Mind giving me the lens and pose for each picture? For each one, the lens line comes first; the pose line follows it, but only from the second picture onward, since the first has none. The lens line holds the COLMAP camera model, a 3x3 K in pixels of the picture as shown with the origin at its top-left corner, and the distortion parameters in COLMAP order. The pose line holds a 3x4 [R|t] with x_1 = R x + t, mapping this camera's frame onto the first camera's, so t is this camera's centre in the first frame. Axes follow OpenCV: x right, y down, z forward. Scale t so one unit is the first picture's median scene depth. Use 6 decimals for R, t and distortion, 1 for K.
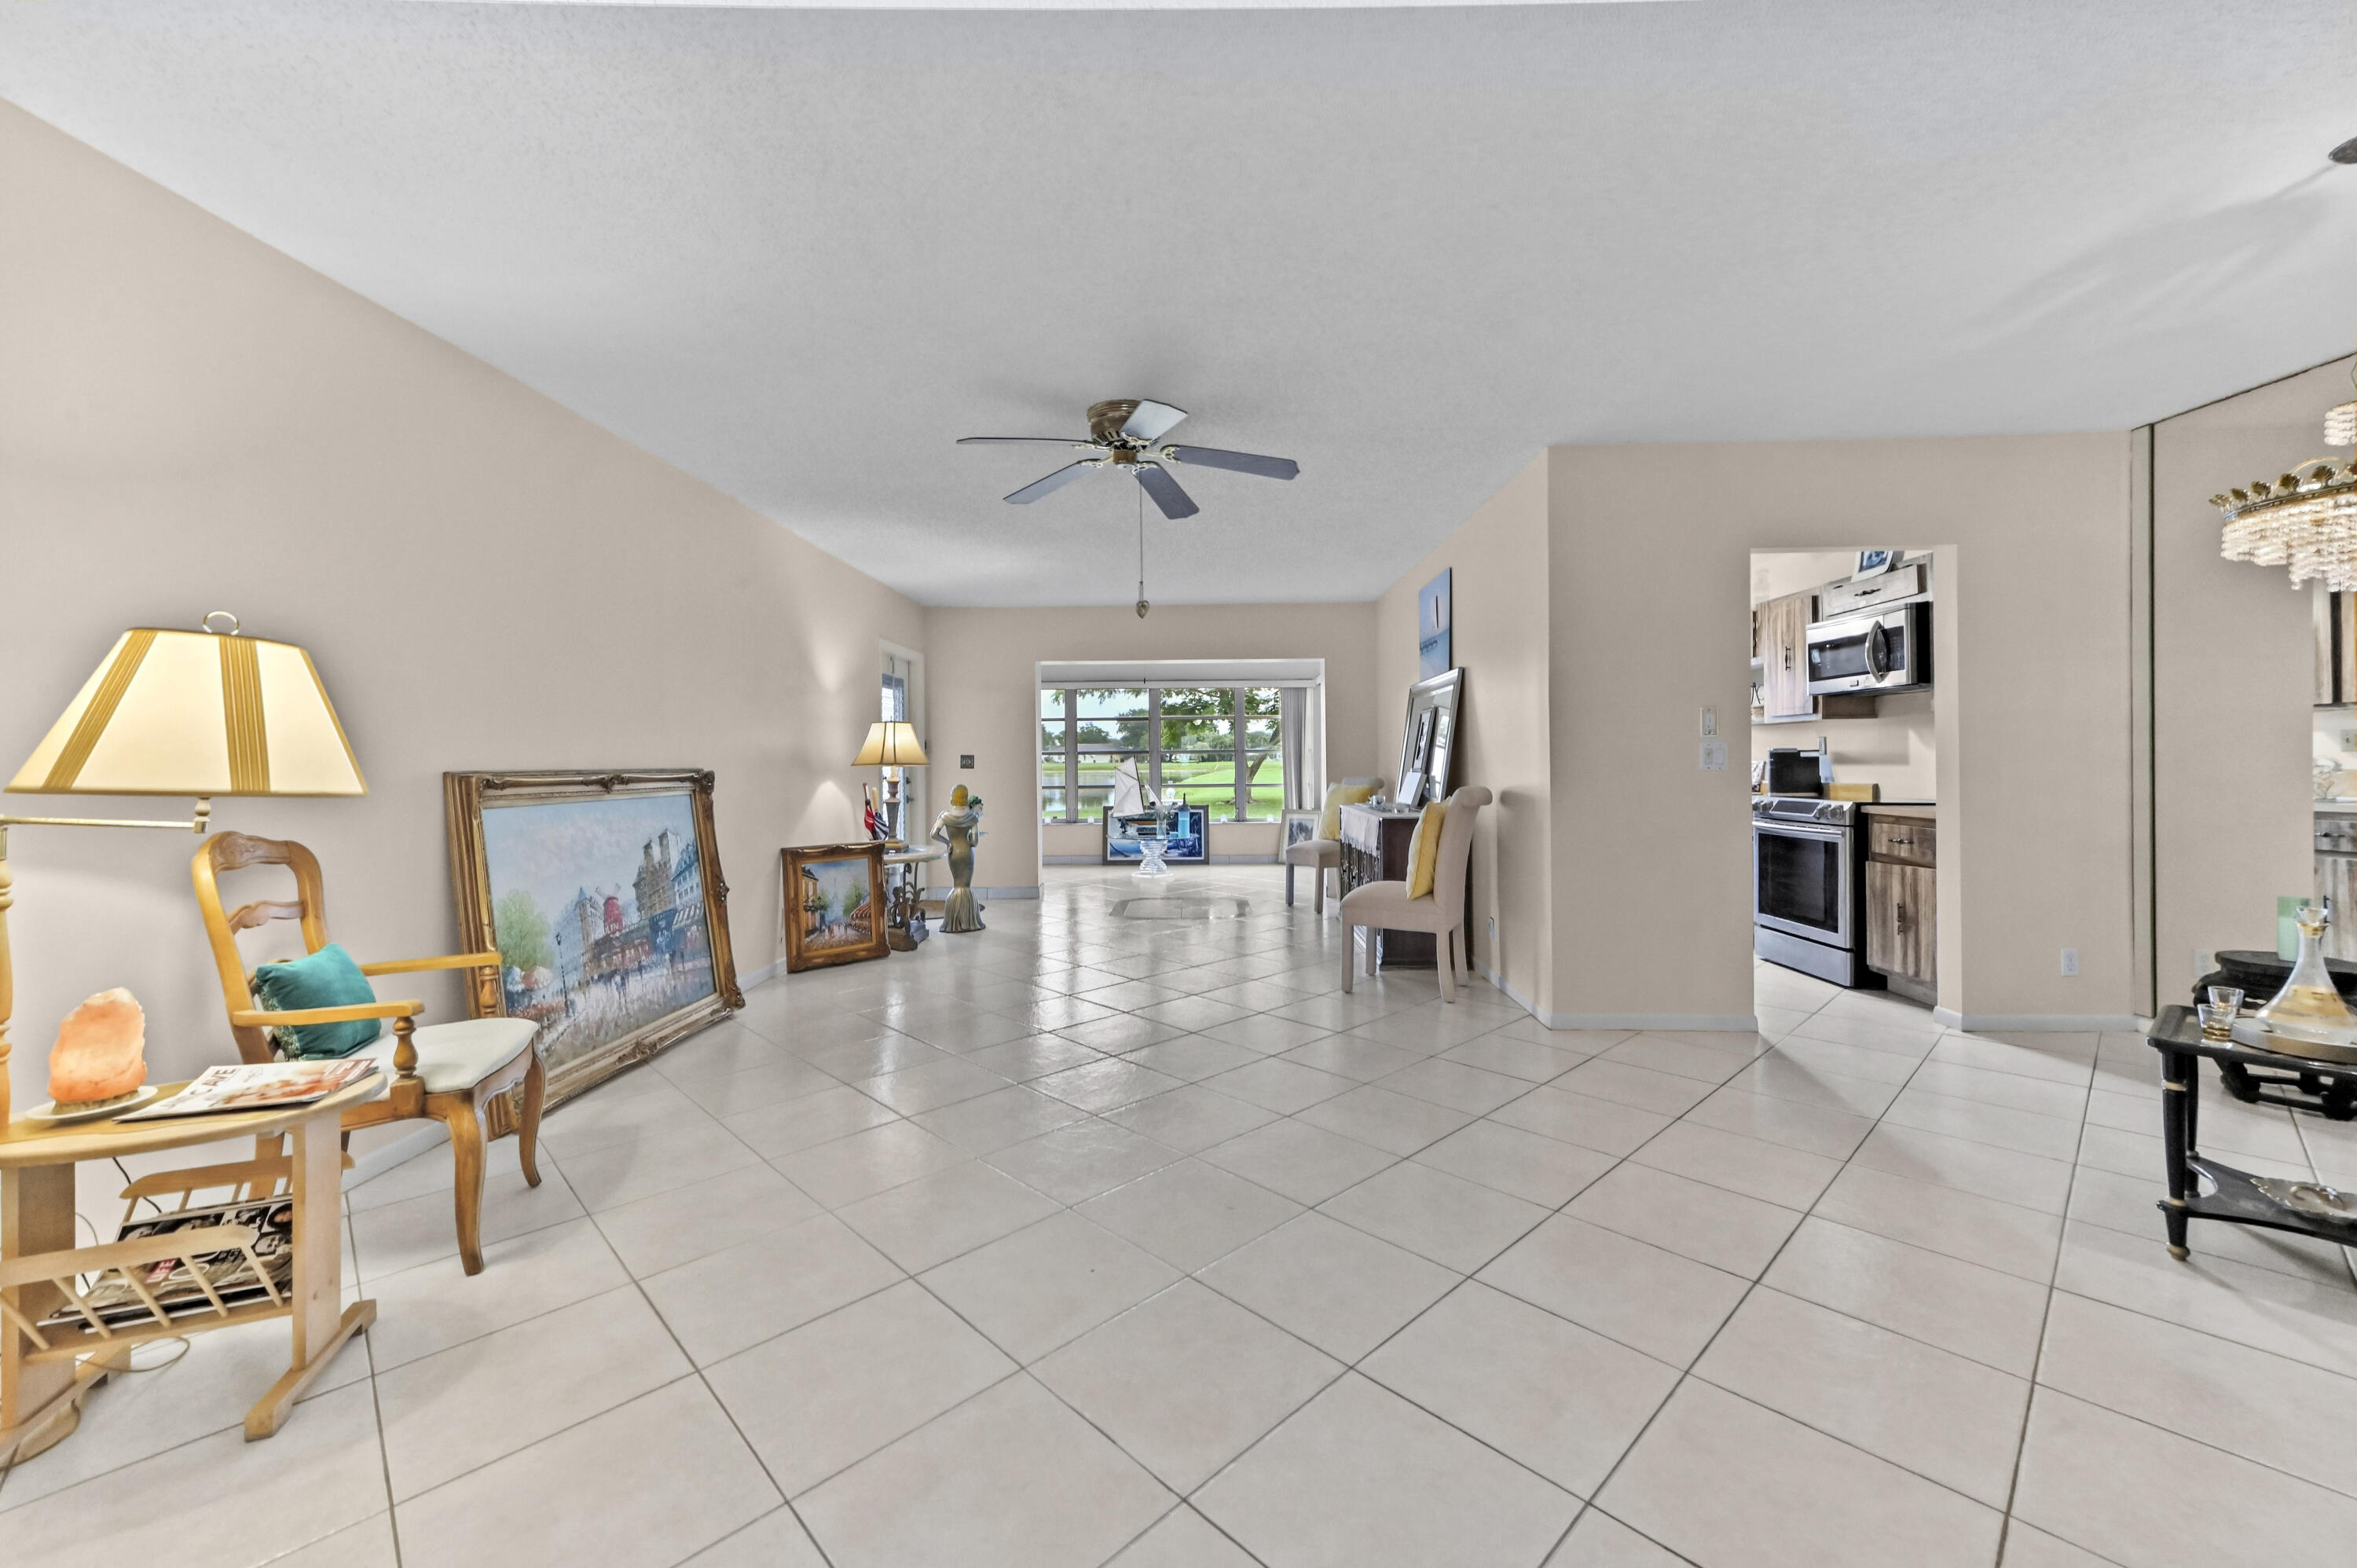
lens RADIAL K [[922.2, 0, 1173.9], [0, 922.2, 754.7], [0, 0, 1]] dist [0.005095, -0.000129]
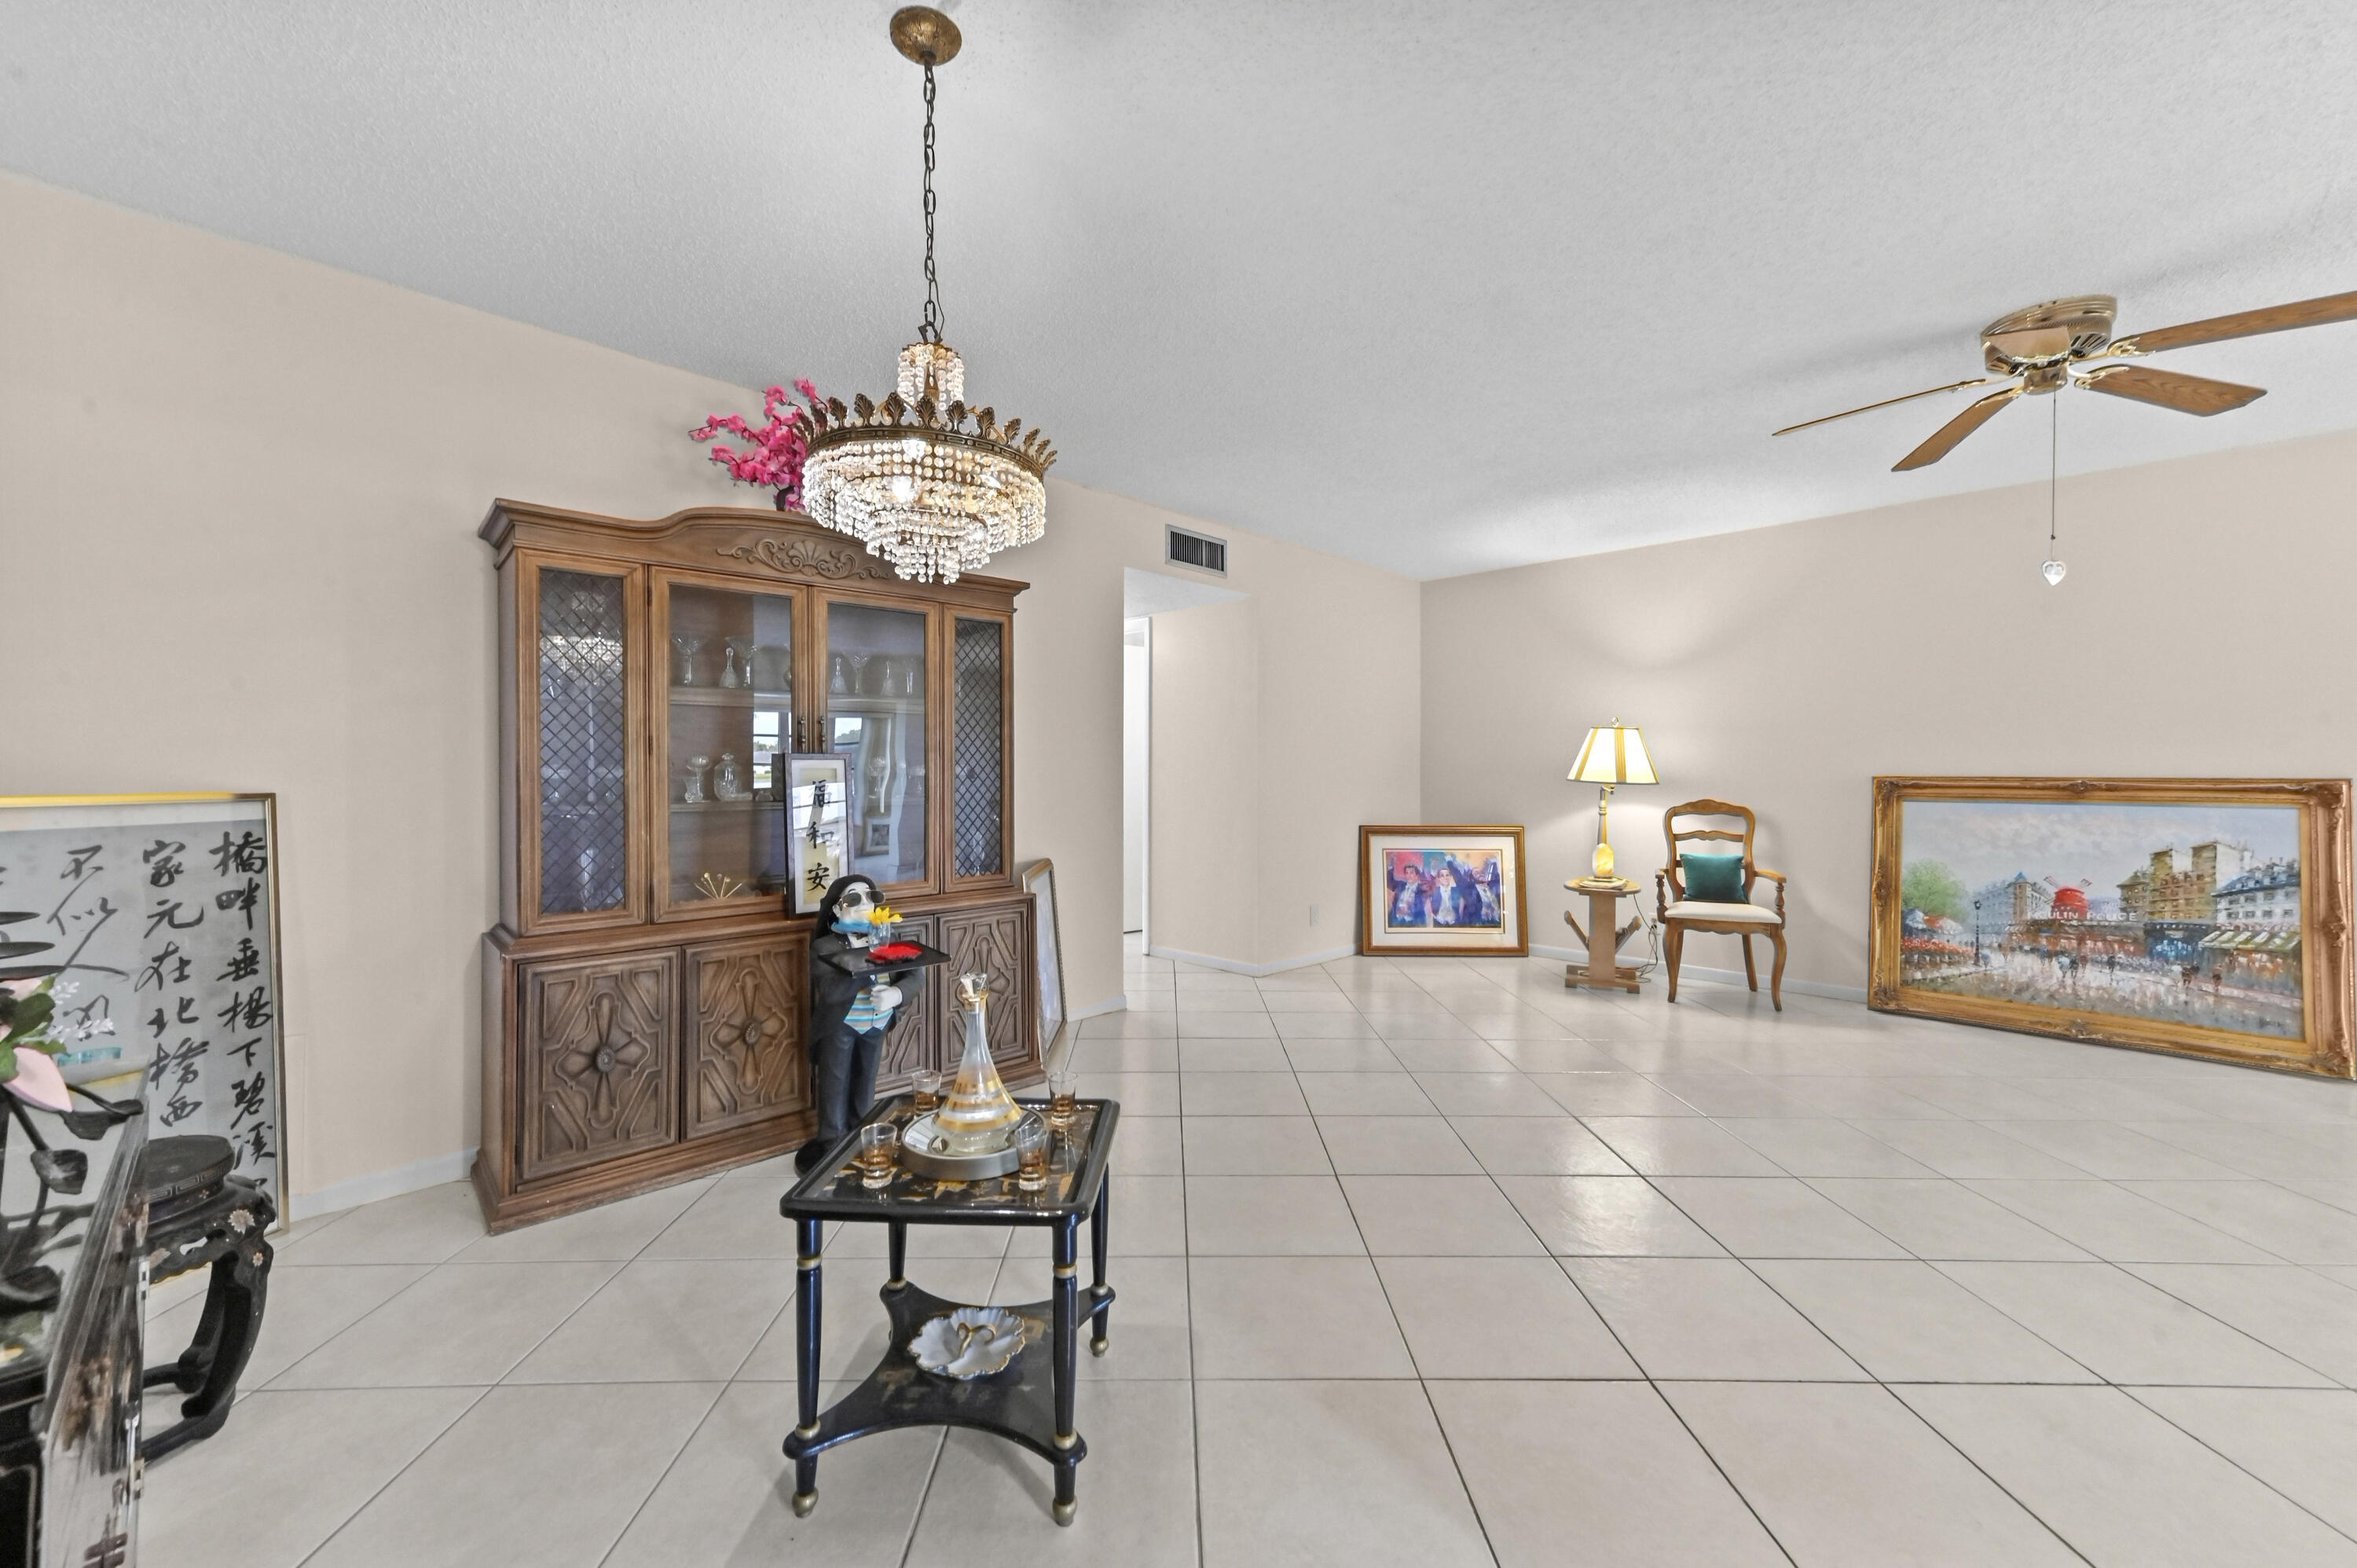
lens RADIAL K [[912.8, 0, 1177.2], [0, 912.8, 769.1], [0, 0, 1]] dist [0.009452, 0.000210]
pose [[-0.687057, 0.009495, -0.726541, 0.876386], [0.012164, 0.999925, 0.001565, -0.008733], [0.726502, -0.007763, -0.687121, 0.879382]]
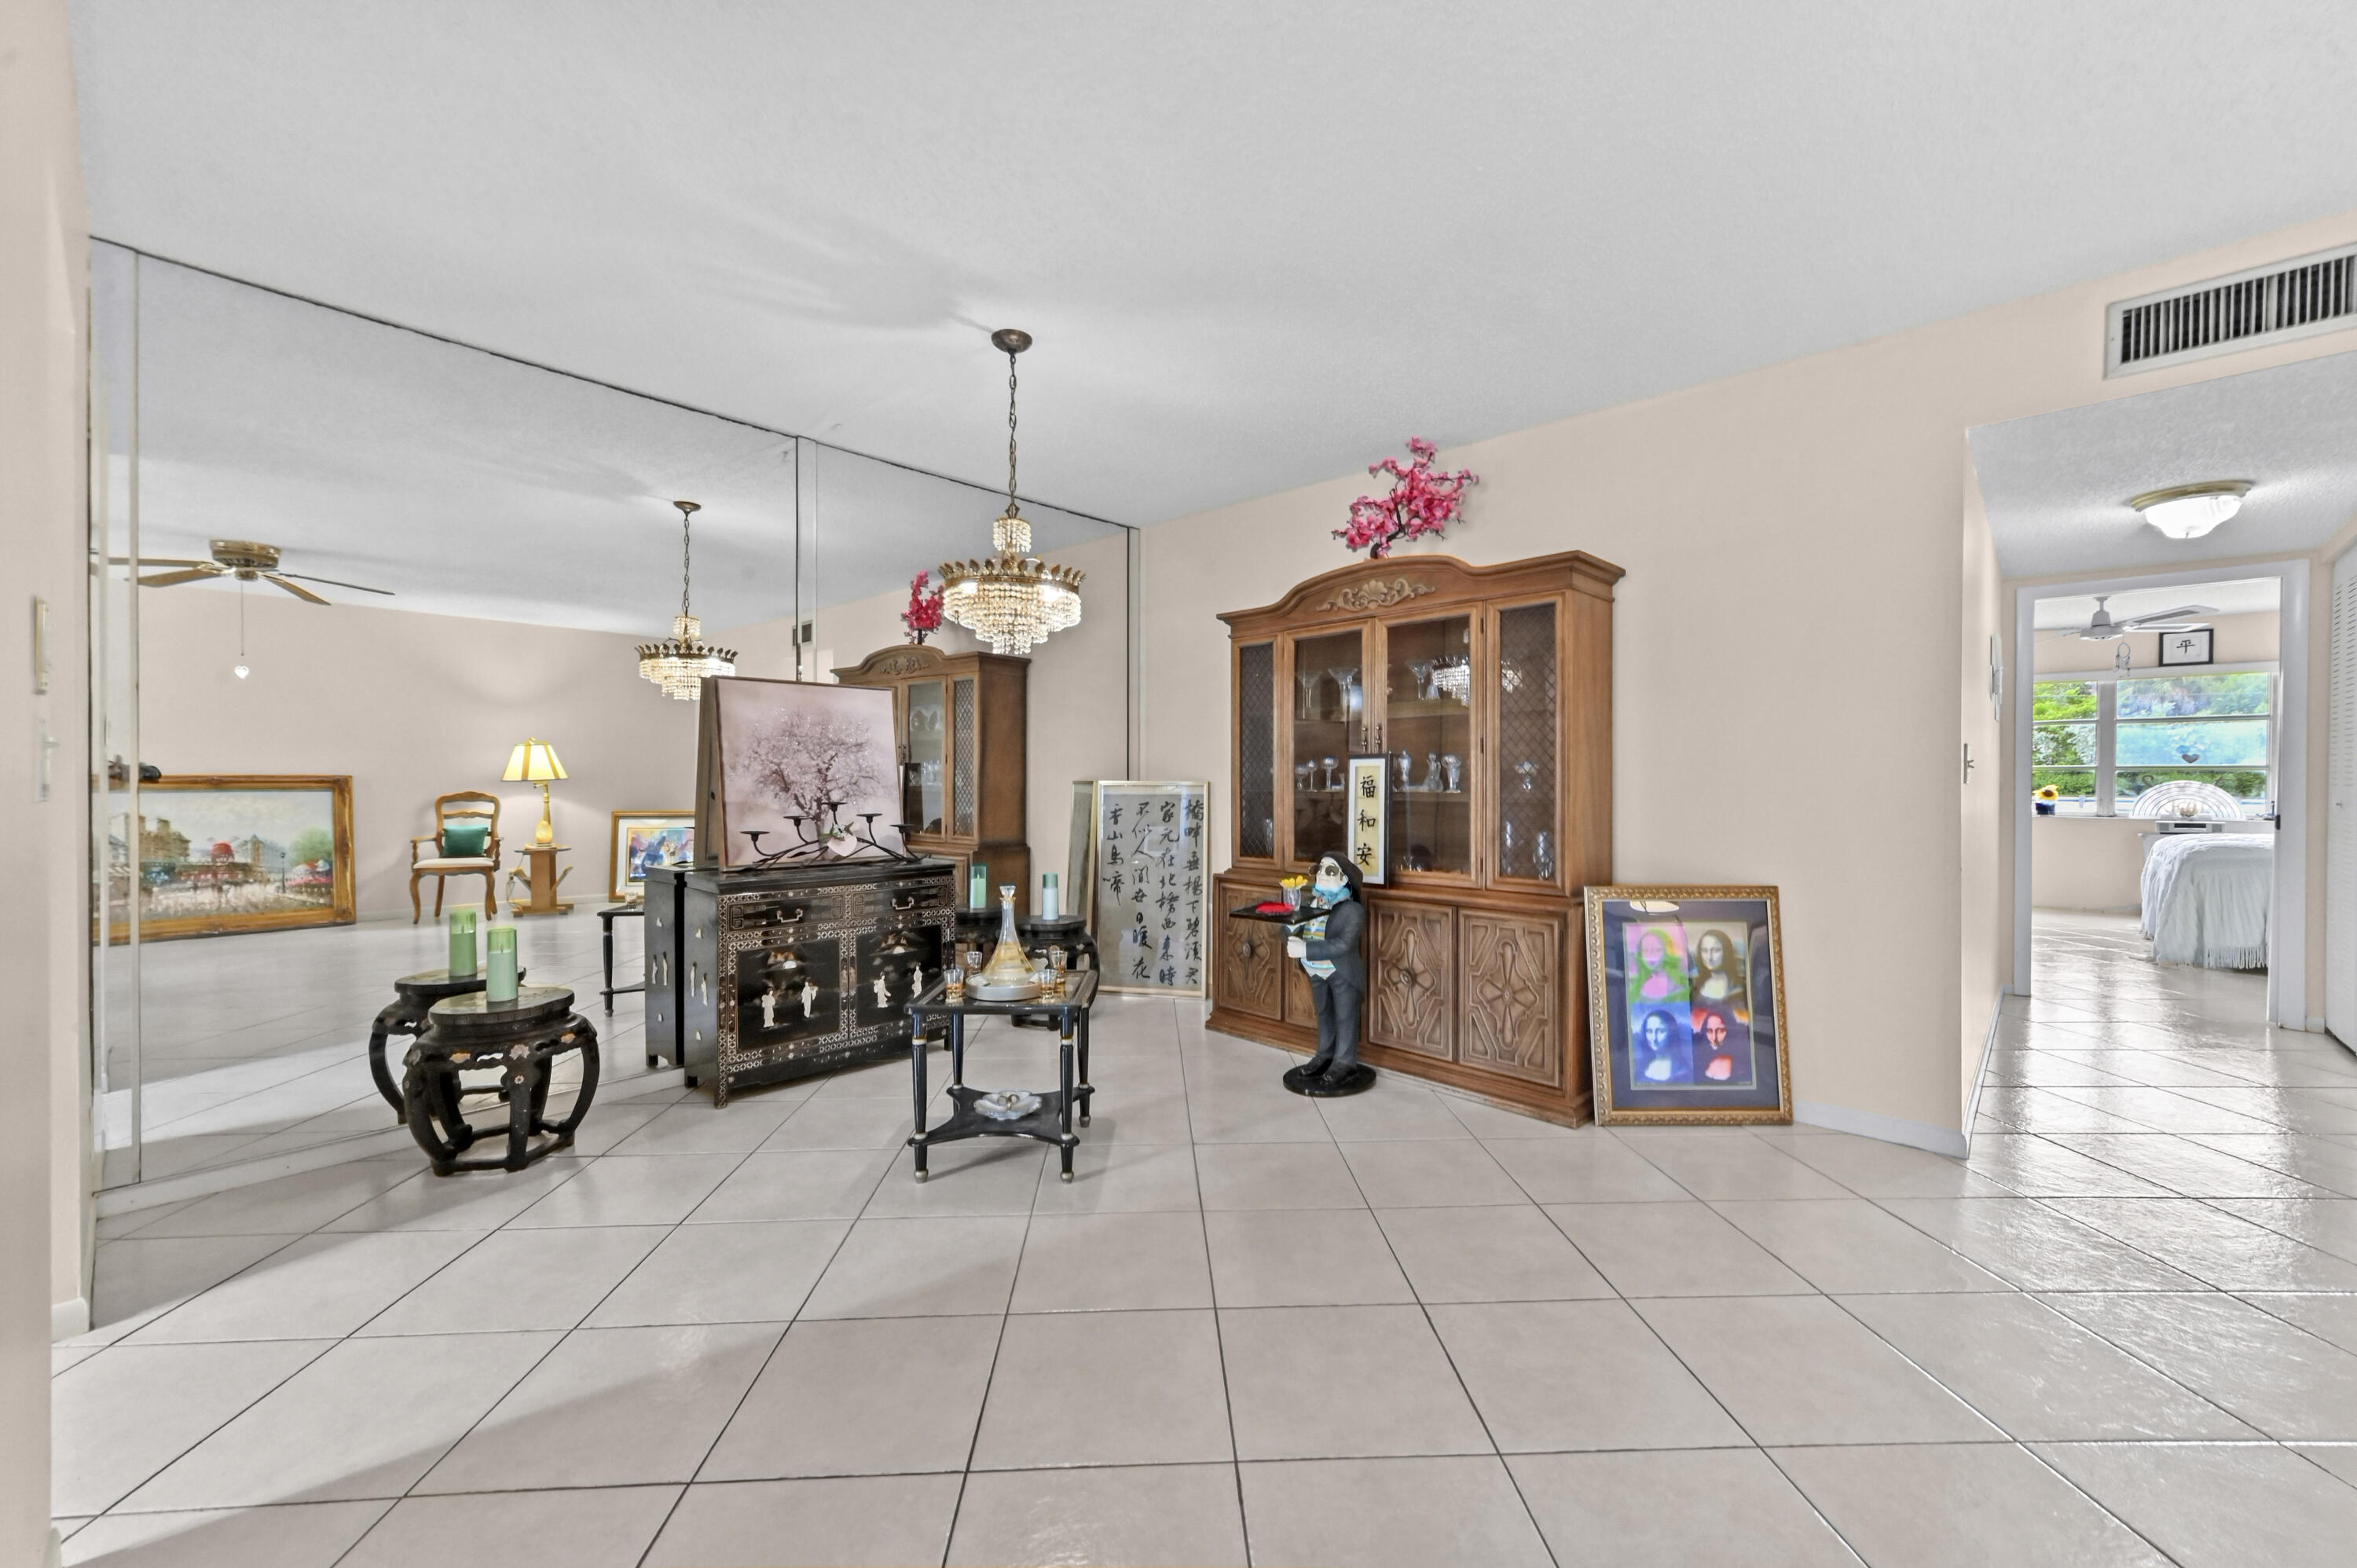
lens RADIAL K [[929.9, 0, 1178.0], [0, 929.9, 788.4], [0, 0, 1]] dist [0.012553, 0.000299]
pose [[-0.747309, 0.001844, 0.664474, 0.087876], [0.003951, 0.999991, 0.001669, 0.007024], [-0.664464, 0.003873, -0.747310, 0.972953]]
